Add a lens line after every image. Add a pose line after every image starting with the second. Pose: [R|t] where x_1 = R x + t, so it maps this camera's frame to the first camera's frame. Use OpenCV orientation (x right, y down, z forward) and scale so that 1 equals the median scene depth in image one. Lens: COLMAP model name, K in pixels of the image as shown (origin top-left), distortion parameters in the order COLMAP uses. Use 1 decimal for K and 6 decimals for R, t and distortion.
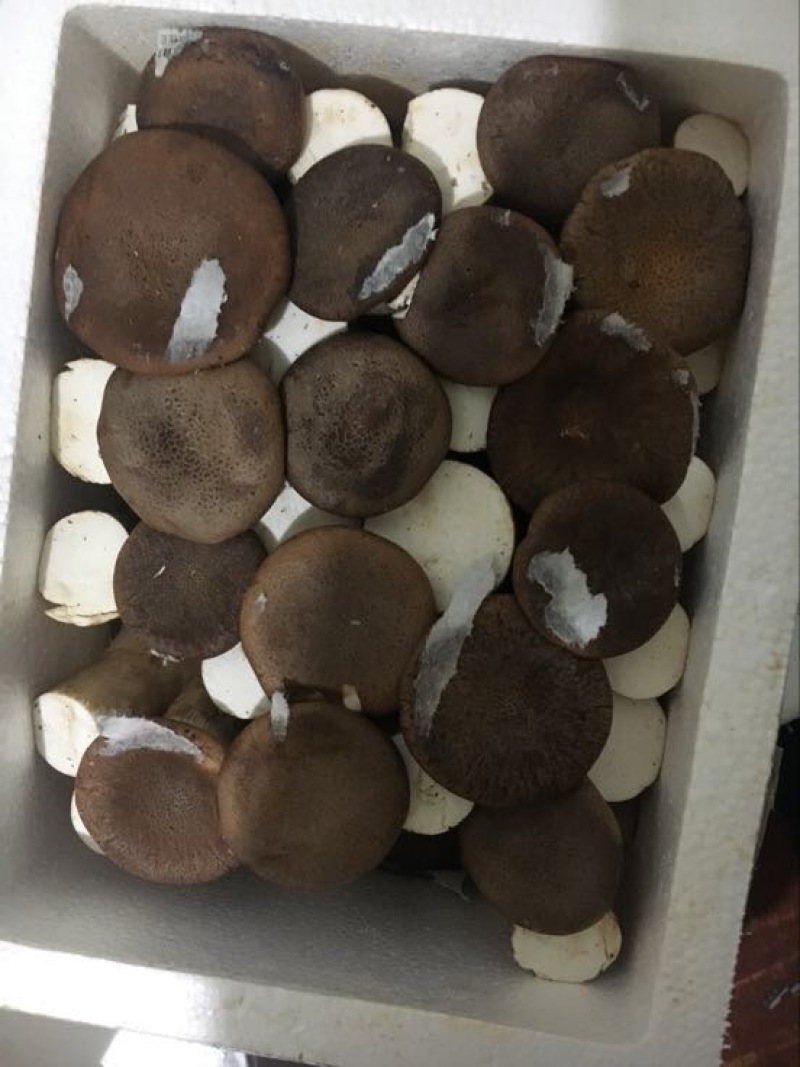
lens RADIAL K [[868.6, 0, 400.0], [0, 868.6, 533.5], [0, 0, 1]] dist [-0.005492, -0.010040]
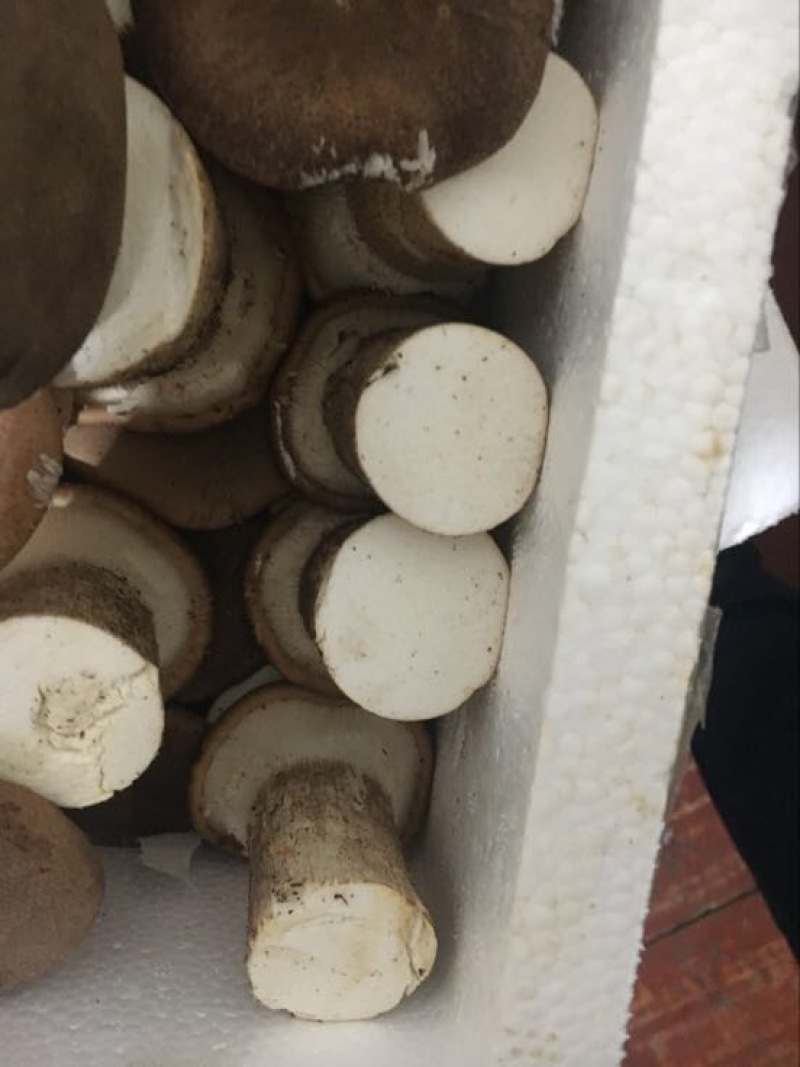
lens RADIAL K [[868.6, 0, 400.0], [0, 868.6, 533.5], [0, 0, 1]] dist [-0.005492, -0.010040]
pose [[0.985390, -0.041762, 0.165112, 0.162471], [0.020773, 0.991703, 0.126859, 0.129950], [-0.169040, -0.121575, 0.978082, 0.515709]]
